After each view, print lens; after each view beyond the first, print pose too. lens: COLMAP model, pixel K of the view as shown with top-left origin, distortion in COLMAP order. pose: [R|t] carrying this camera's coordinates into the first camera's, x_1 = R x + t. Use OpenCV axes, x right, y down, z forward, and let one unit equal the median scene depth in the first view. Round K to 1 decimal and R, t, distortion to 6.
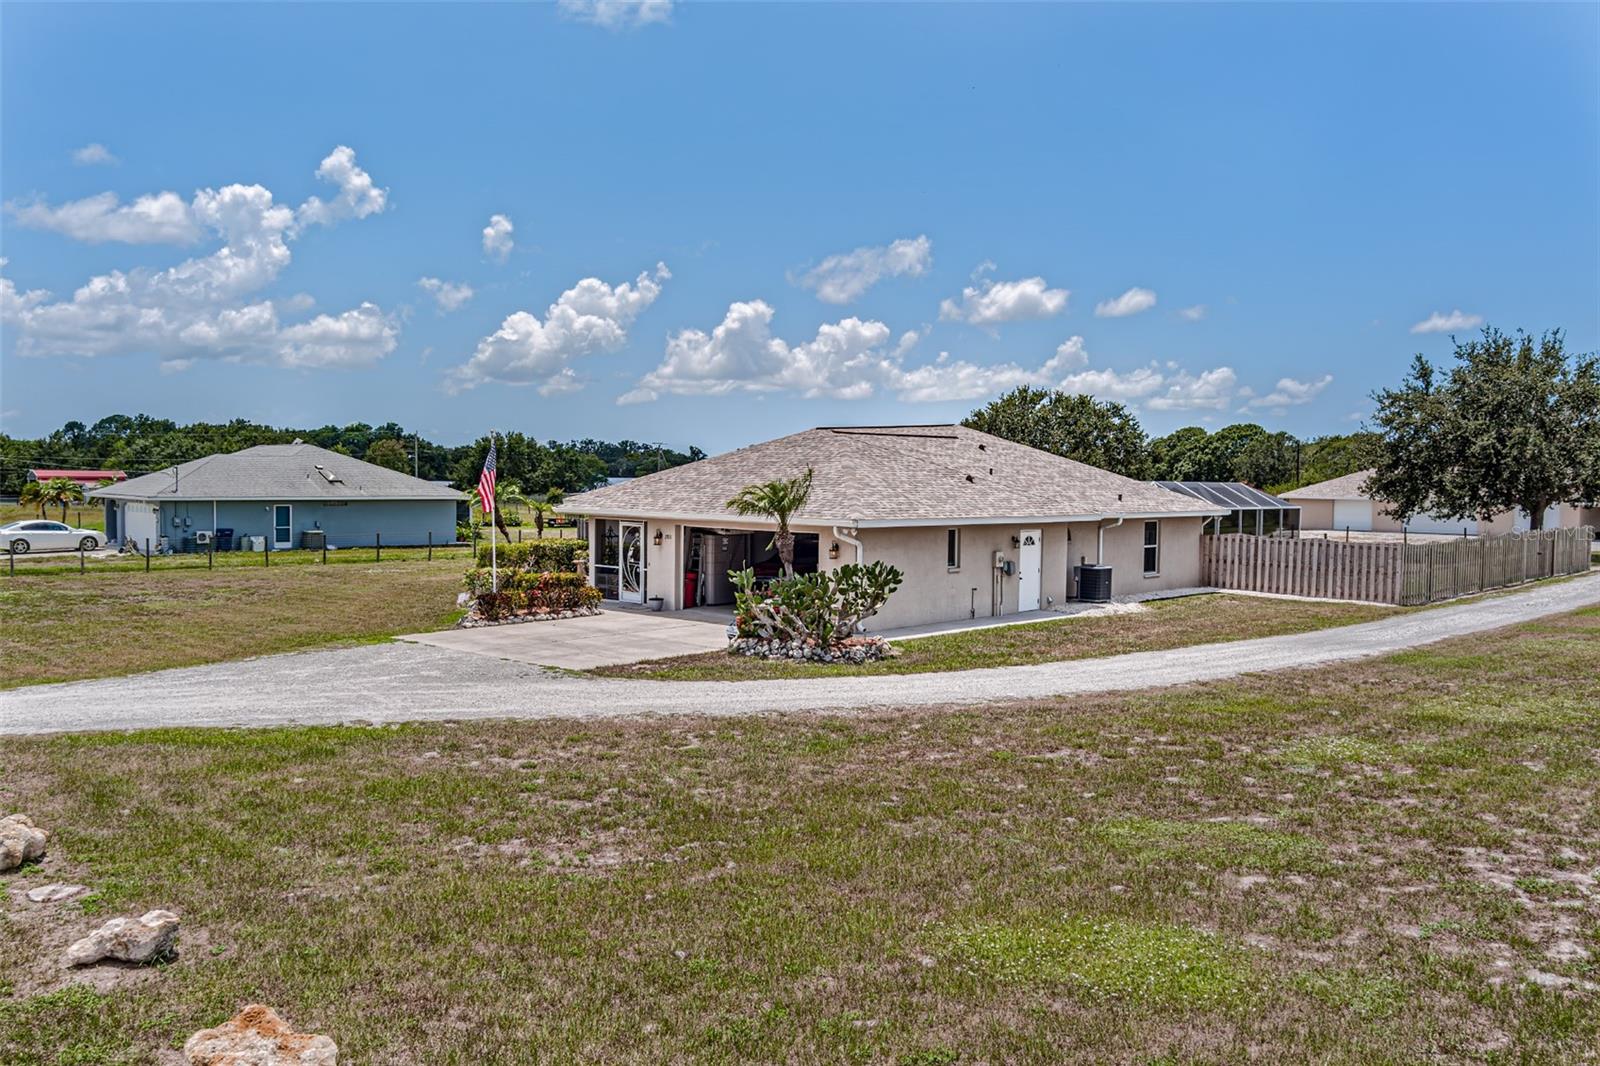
lens RADIAL K [[1300.8, 0, 802.3], [0, 1300.8, 534.4], [0, 0, 1]] dist [-0.075196, 0.007191]
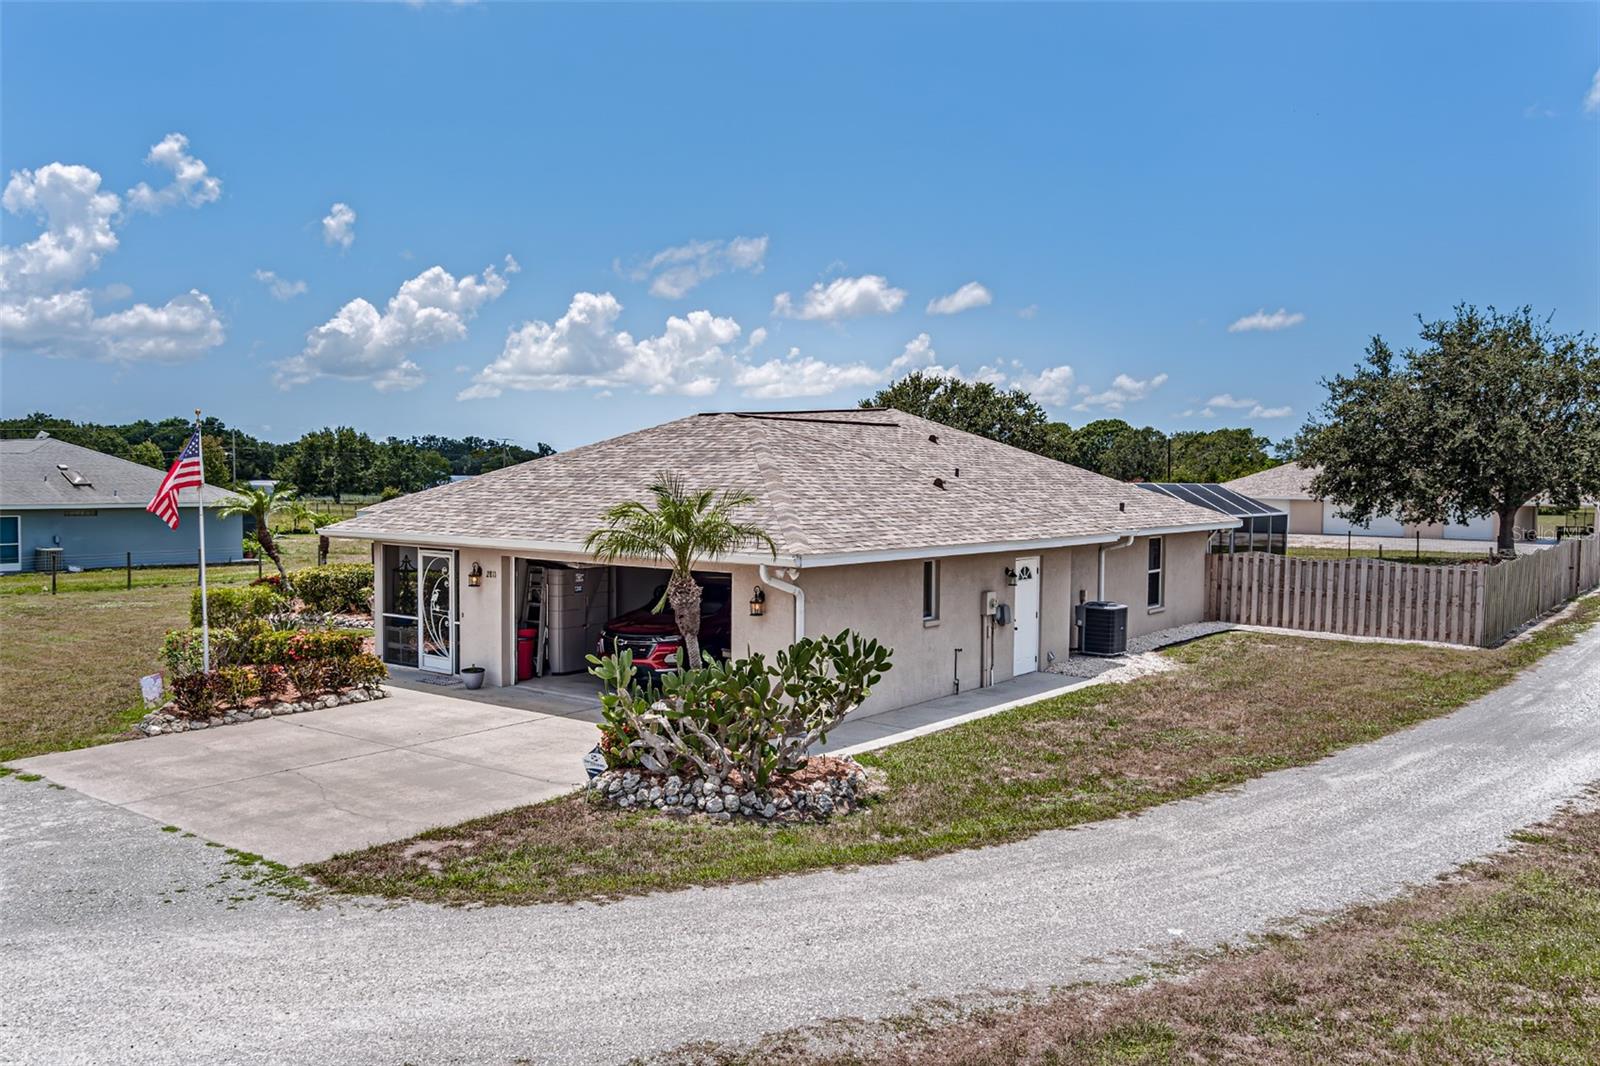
lens RADIAL K [[1300.8, 0, 797.6], [0, 1300.8, 532.3], [0, 0, 1]] dist [-0.075196, 0.007191]
pose [[0.993865, -0.007503, 0.110346, -0.017486], [0.007420, 0.999972, 0.001160, -0.015372], [-0.110351, -0.000334, 0.993893, 0.272539]]
